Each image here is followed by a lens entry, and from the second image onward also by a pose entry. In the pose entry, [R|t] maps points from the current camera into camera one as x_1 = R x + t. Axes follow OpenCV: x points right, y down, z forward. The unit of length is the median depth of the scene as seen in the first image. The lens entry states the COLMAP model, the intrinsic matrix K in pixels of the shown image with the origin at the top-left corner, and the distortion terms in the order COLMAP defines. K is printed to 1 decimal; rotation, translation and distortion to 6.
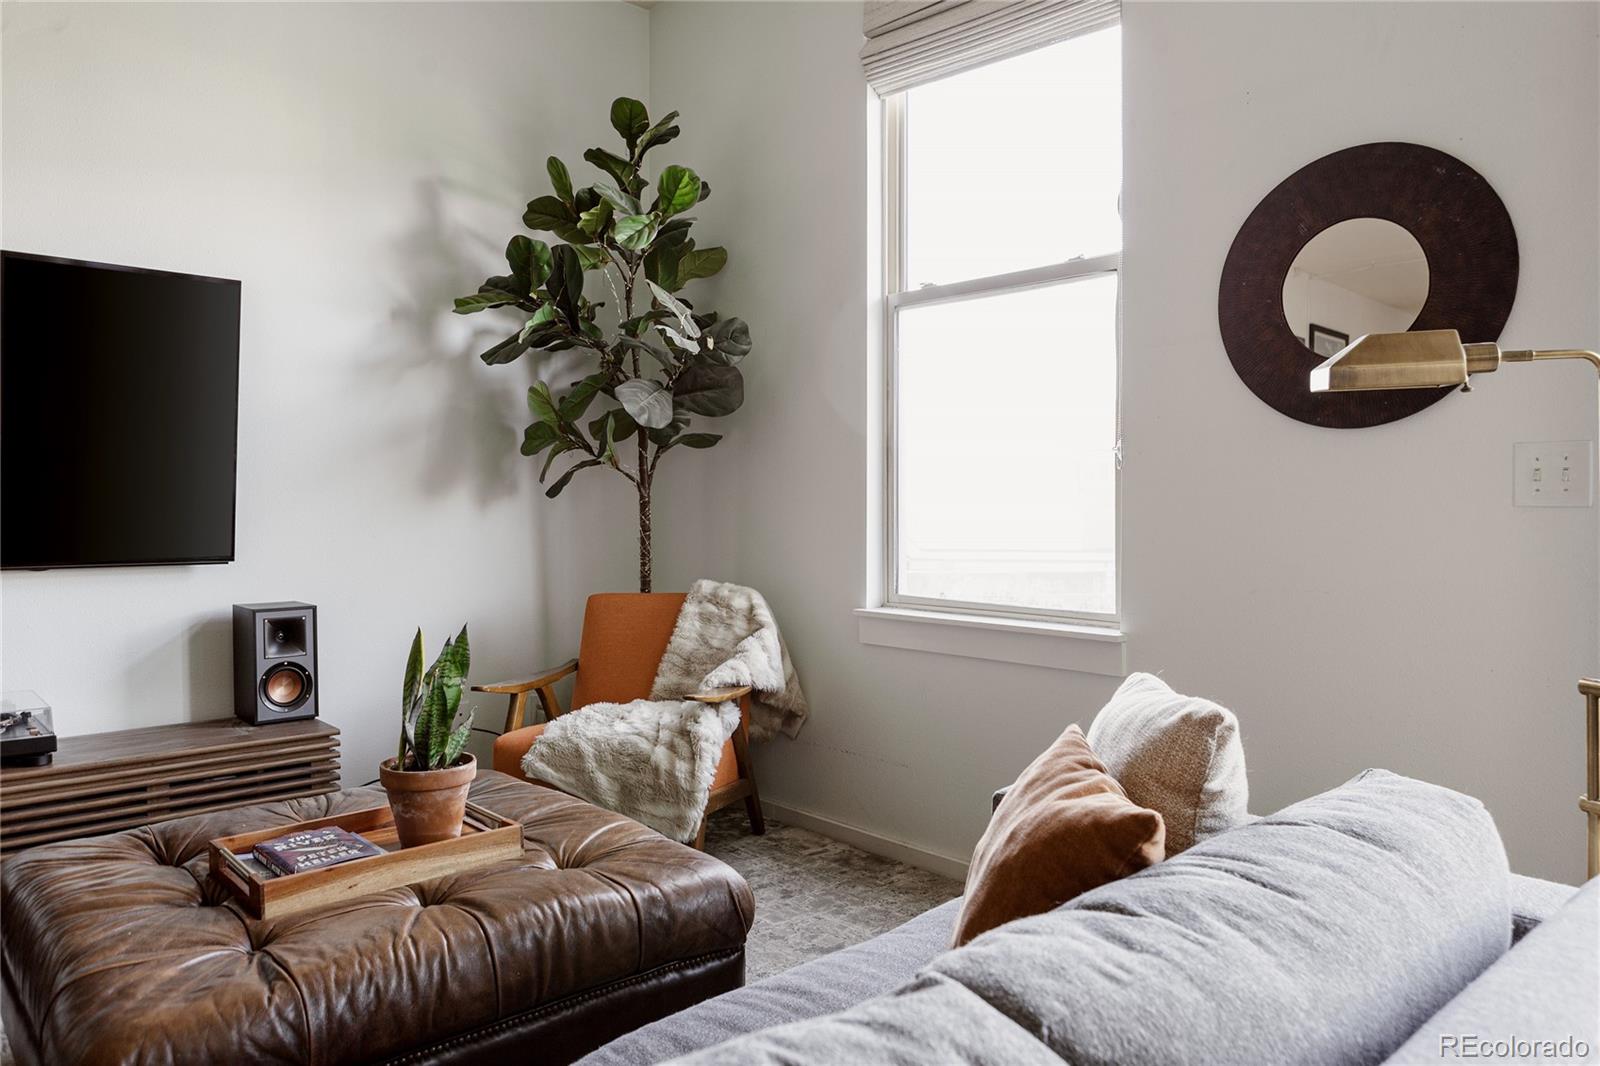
lens RADIAL K [[1085.2, 0, 729.6], [0, 1085.2, 524.2], [0, 0, 1]] dist [-0.009546, -0.004267]
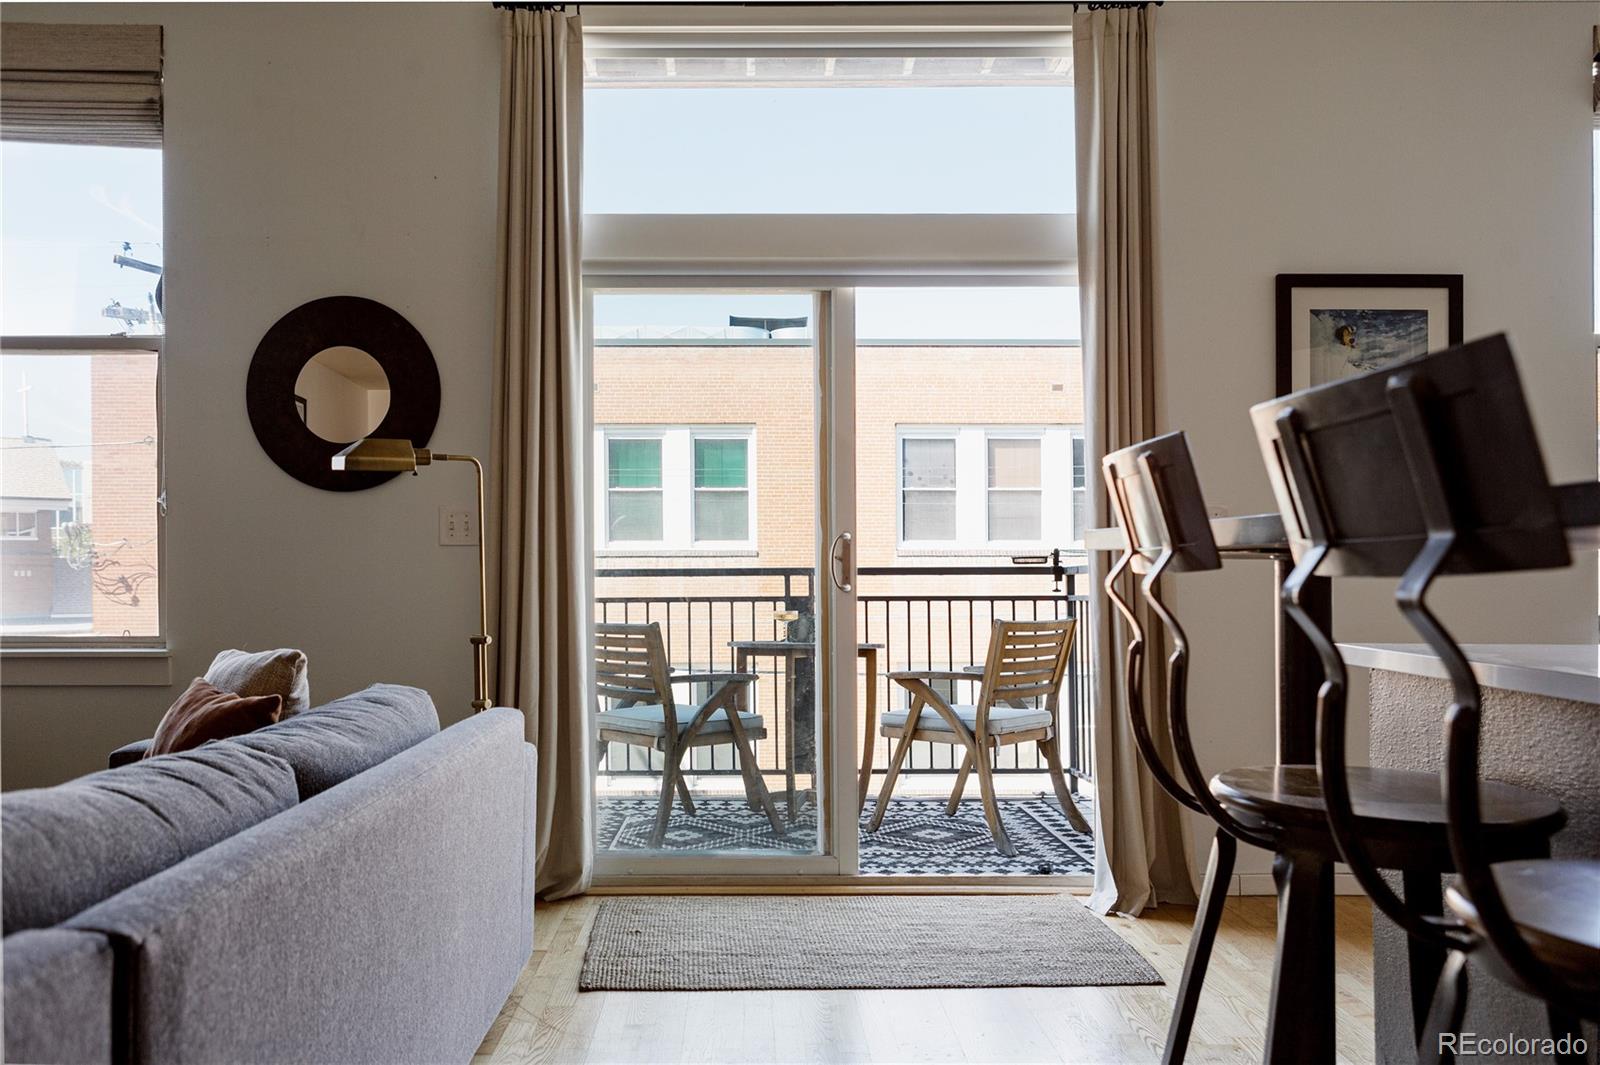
lens RADIAL K [[1231.8, 0, 791.6], [0, 1231.8, 541.0], [0, 0, 1]] dist [0.007501, -0.001452]
pose [[0.617006, 0.010575, 0.786888, -0.492871], [0.018864, 0.999424, -0.028223, 0.050421], [-0.786733, 0.032258, 0.616450, -0.682156]]
